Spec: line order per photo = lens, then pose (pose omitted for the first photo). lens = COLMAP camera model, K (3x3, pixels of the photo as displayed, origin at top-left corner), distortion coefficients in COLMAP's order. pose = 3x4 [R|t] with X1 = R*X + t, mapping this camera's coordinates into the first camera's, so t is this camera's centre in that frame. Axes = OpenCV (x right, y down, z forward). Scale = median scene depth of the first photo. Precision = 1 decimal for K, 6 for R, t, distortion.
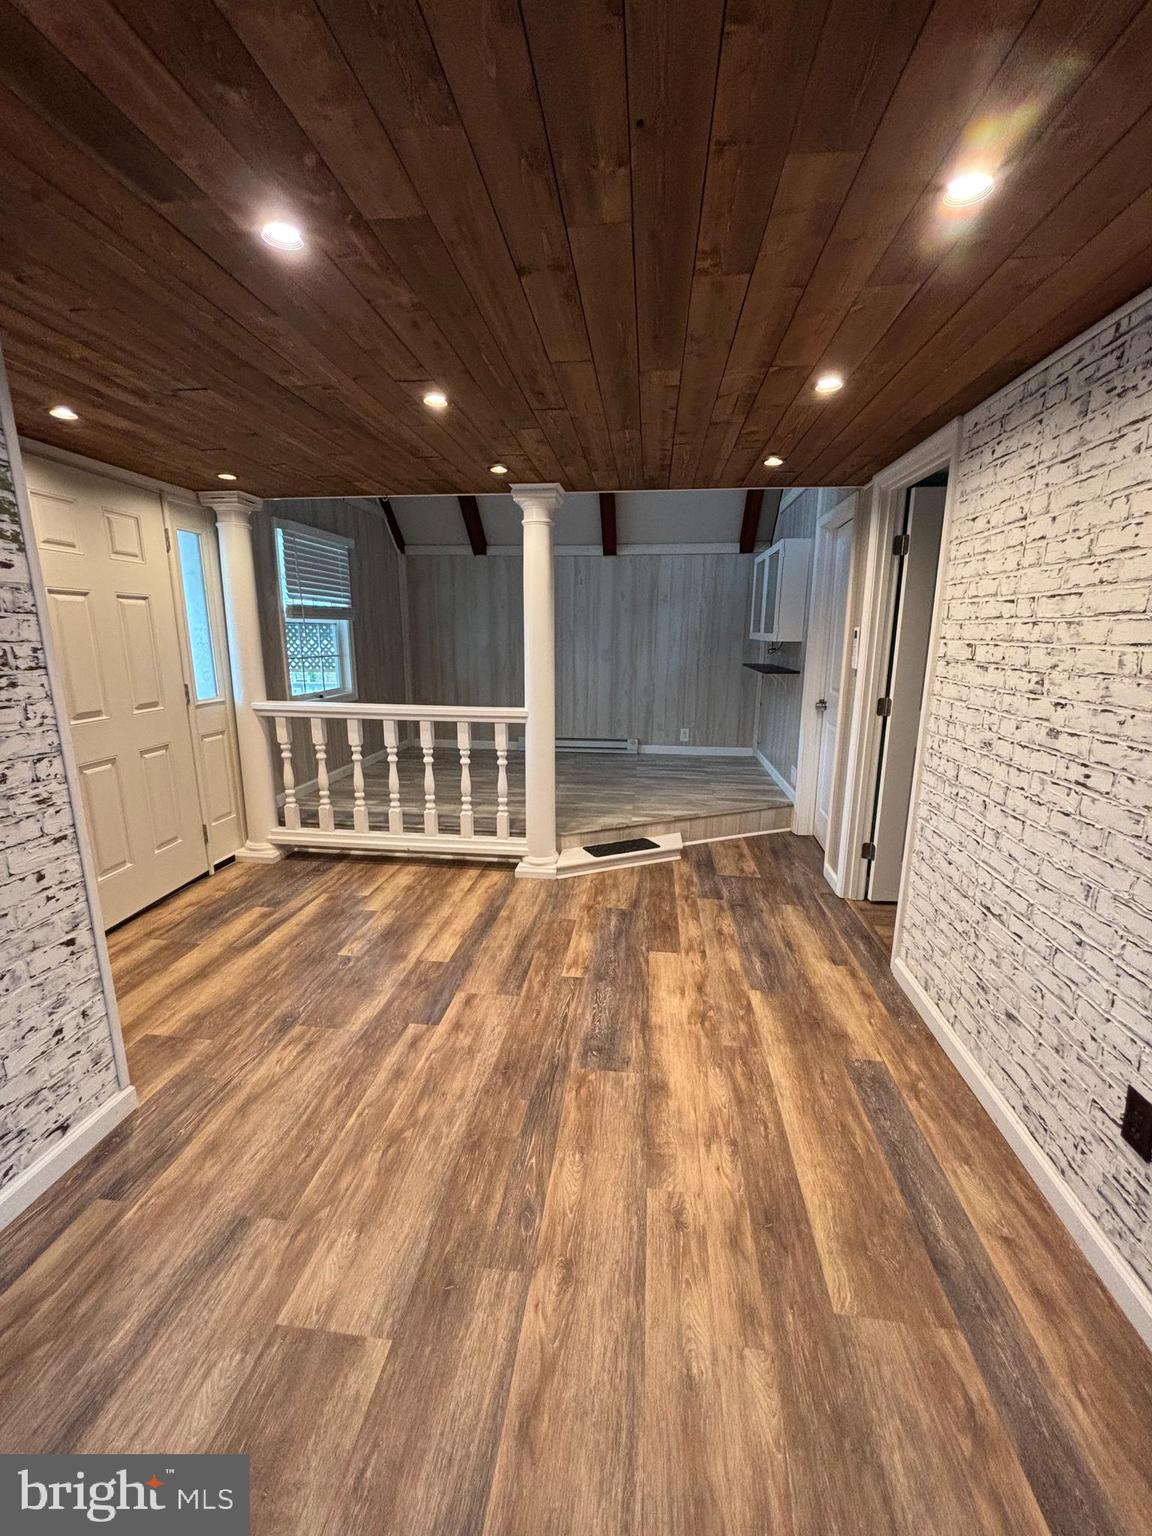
lens RADIAL K [[614.3, 0, 580.2], [0, 614.3, 764.2], [0, 0, 1]] dist [0.001601, 0.000047]
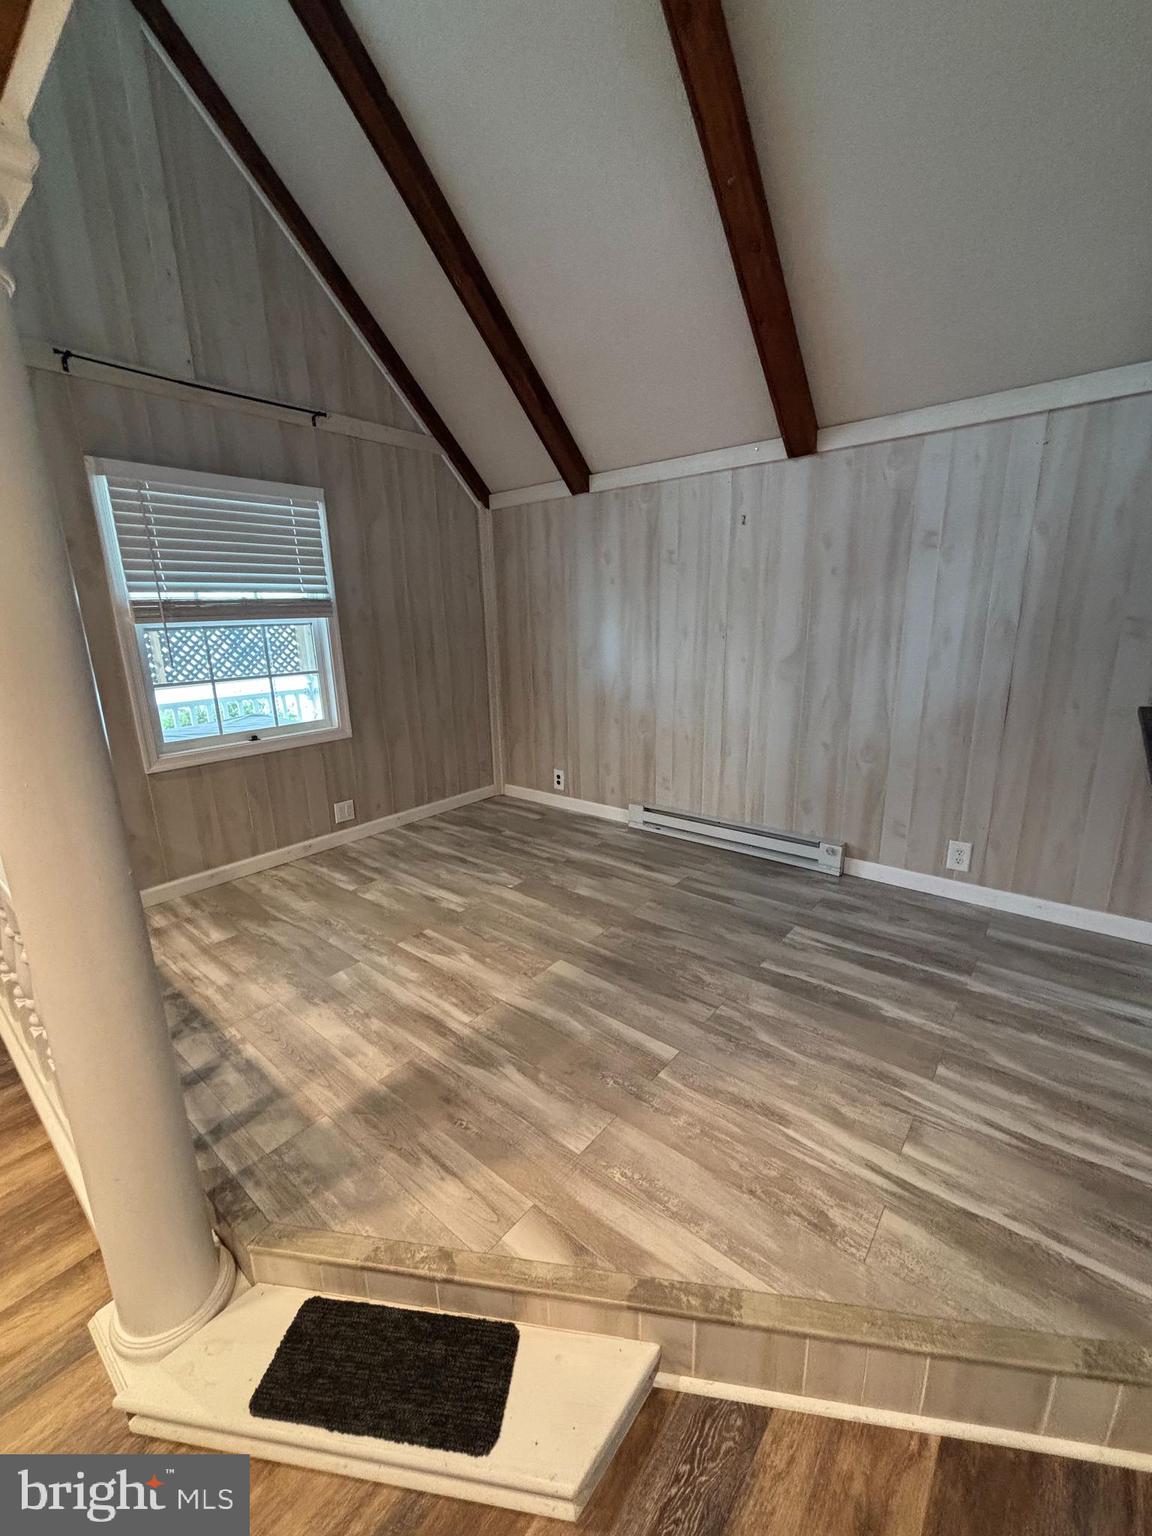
lens RADIAL K [[614.3, 0, 570.6], [0, 614.3, 772.5], [0, 0, 1]] dist [0.001601, 0.000047]
pose [[0.836337, 0.112035, -0.536646, 0.179556], [-0.084958, 0.993556, 0.075021, -0.124793], [0.541593, -0.017151, 0.840466, 0.518107]]
